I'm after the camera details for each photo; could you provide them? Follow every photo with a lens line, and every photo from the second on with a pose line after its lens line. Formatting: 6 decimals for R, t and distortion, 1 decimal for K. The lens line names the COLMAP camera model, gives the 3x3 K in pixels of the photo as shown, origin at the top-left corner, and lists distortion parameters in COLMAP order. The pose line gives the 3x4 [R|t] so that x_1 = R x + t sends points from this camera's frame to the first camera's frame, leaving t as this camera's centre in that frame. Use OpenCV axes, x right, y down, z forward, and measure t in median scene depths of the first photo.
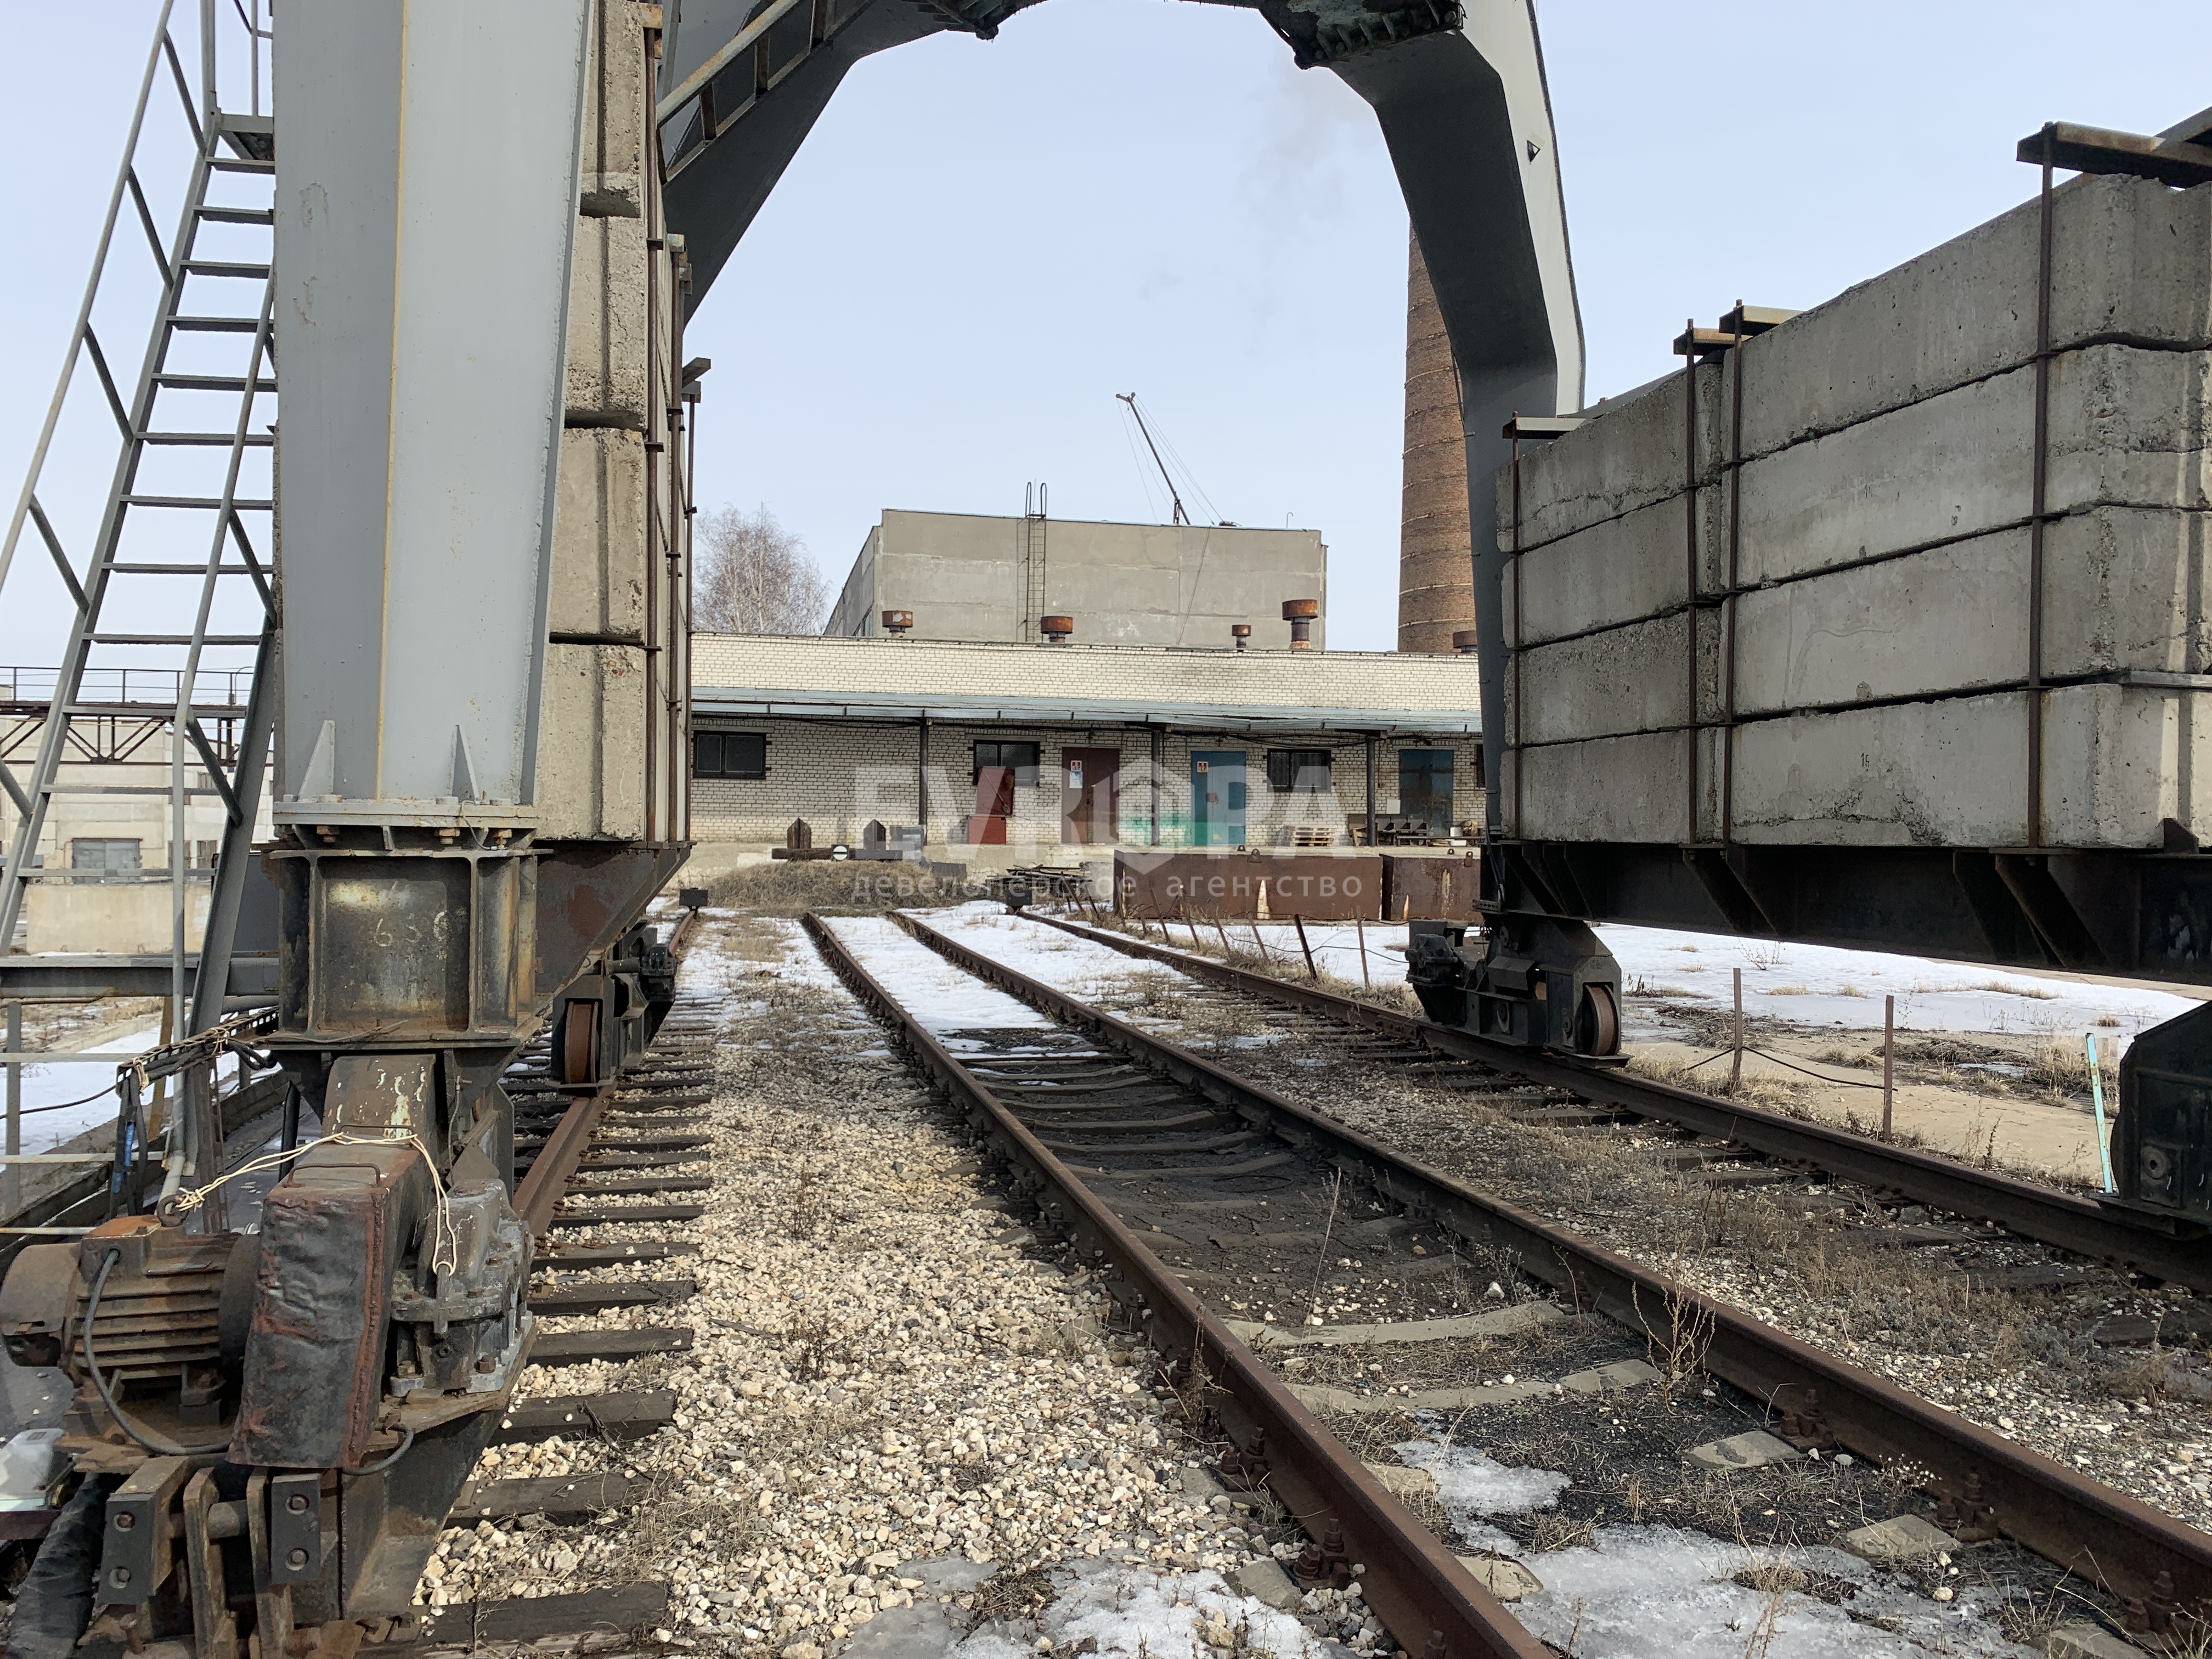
lens RADIAL K [[1670.7, 0, 1105.8], [0, 1670.7, 830.5], [0, 0, 1]] dist [0.015138, -0.000077]
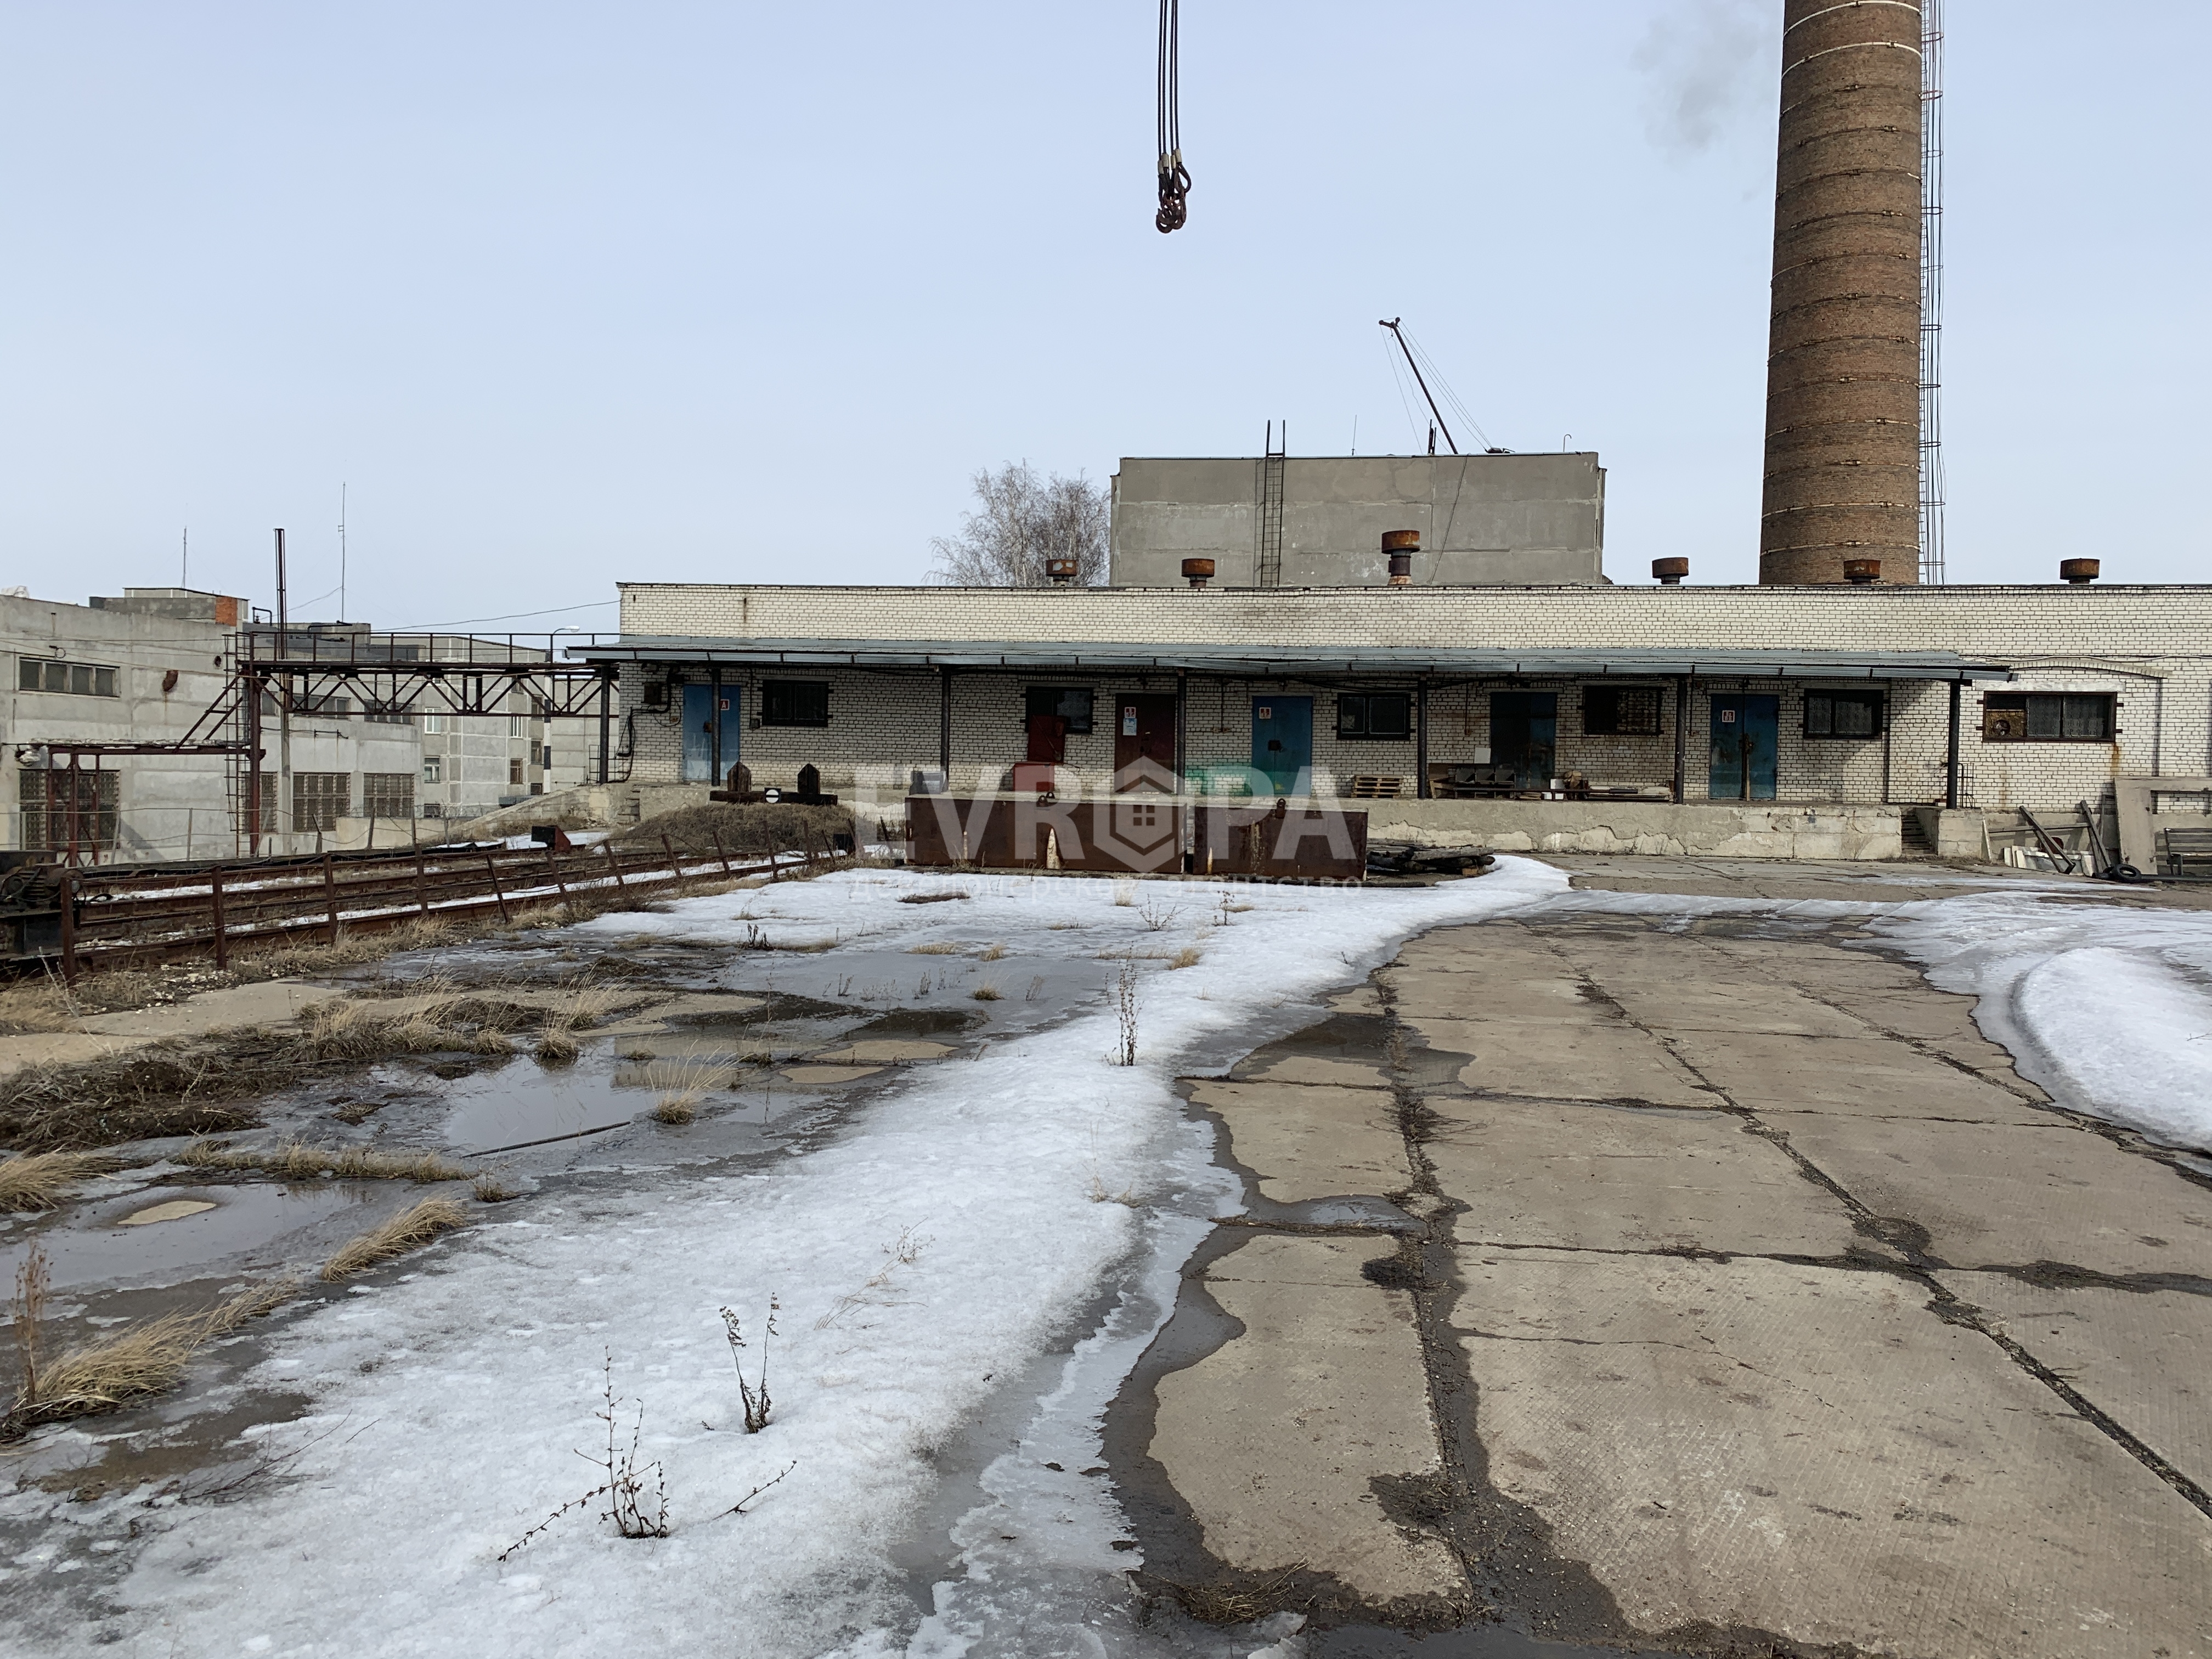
lens RADIAL K [[1670.7, 0, 1102.1], [0, 1670.7, 833.5], [0, 0, 1]] dist [0.015138, -0.000077]
pose [[0.935835, 0.020688, -0.351830, 0.301484], [-0.010226, 0.999449, 0.031568, 0.001428], [0.352289, -0.025945, 0.935531, 0.077034]]
